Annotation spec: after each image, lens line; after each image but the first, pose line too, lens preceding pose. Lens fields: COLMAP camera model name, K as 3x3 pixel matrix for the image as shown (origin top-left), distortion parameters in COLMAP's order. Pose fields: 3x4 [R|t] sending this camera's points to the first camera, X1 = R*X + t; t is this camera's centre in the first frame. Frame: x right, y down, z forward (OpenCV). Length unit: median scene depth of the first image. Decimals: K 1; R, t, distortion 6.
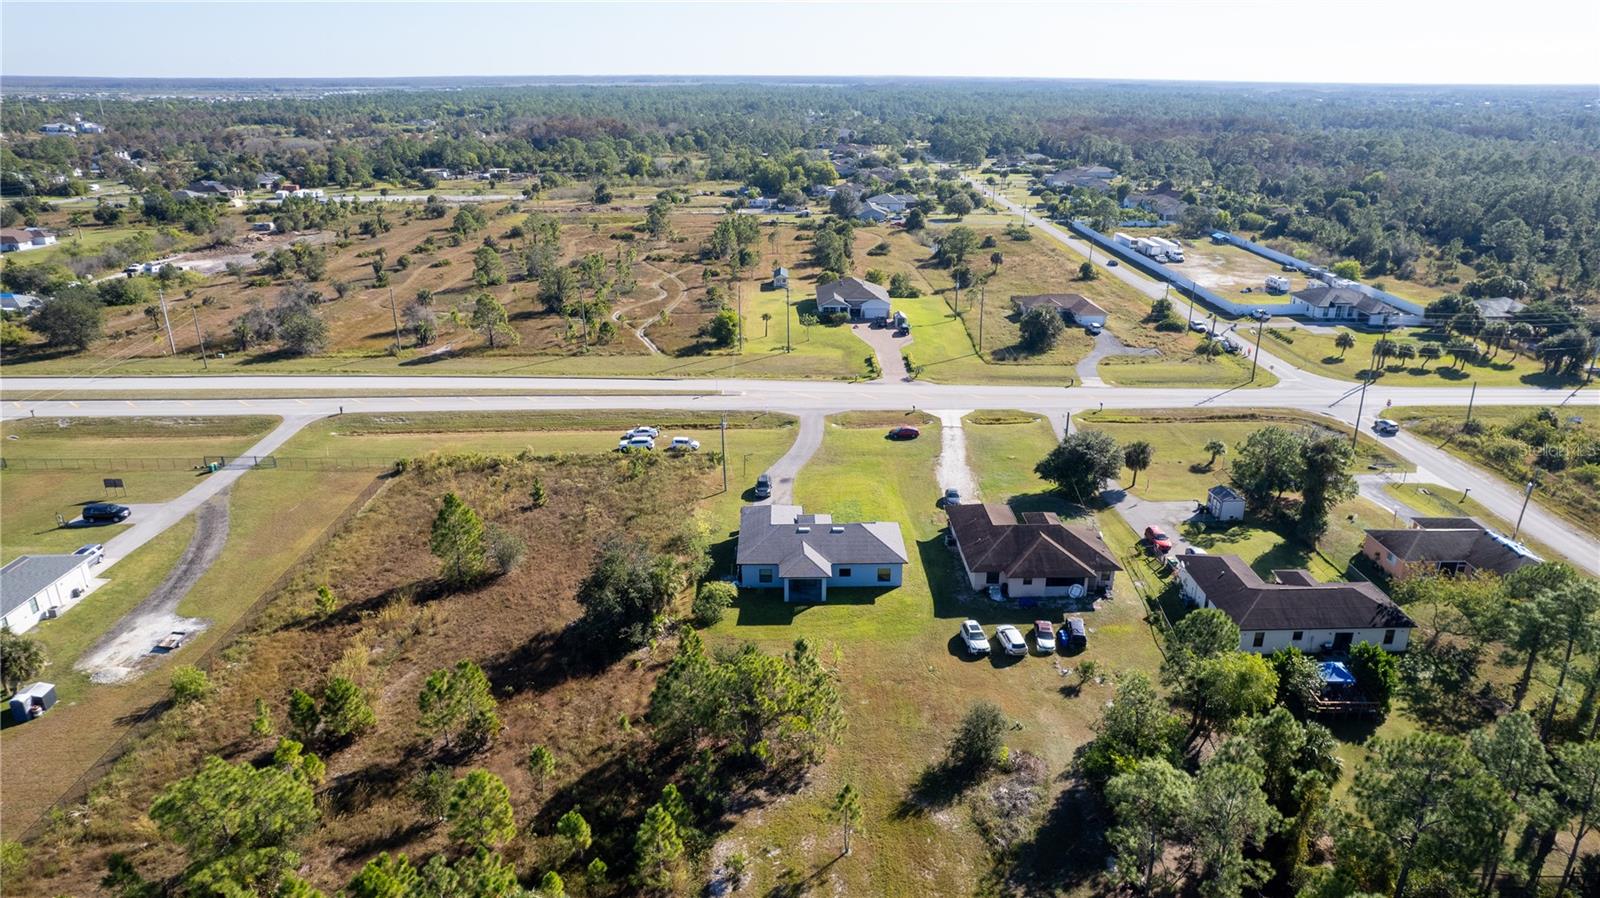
lens RADIAL K [[1033.5, 0, 804.1], [0, 1033.5, 450.8], [0, 0, 1]] dist [-0.072034, 0.064177]
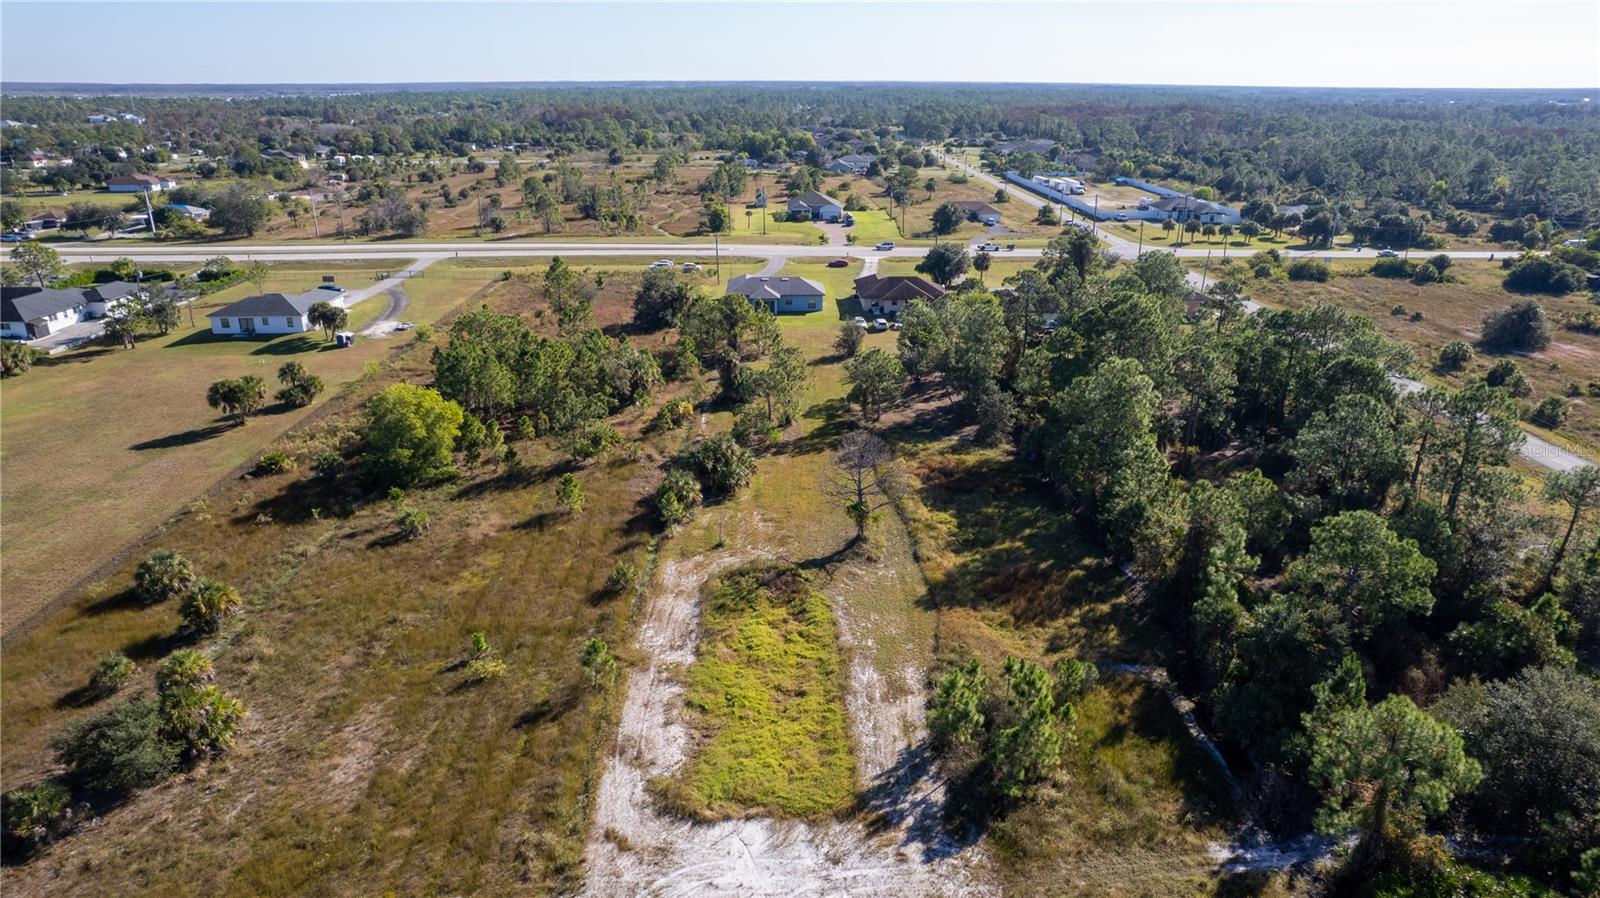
lens RADIAL K [[1033.5, 0, 800.3], [0, 1033.5, 449.0], [0, 0, 1]] dist [-0.072034, 0.064177]
pose [[0.999995, -0.001914, 0.002397, 0.016399], [0.001931, 0.999971, -0.007340, 0.114644], [-0.002383, 0.007344, 0.999970, -0.214402]]
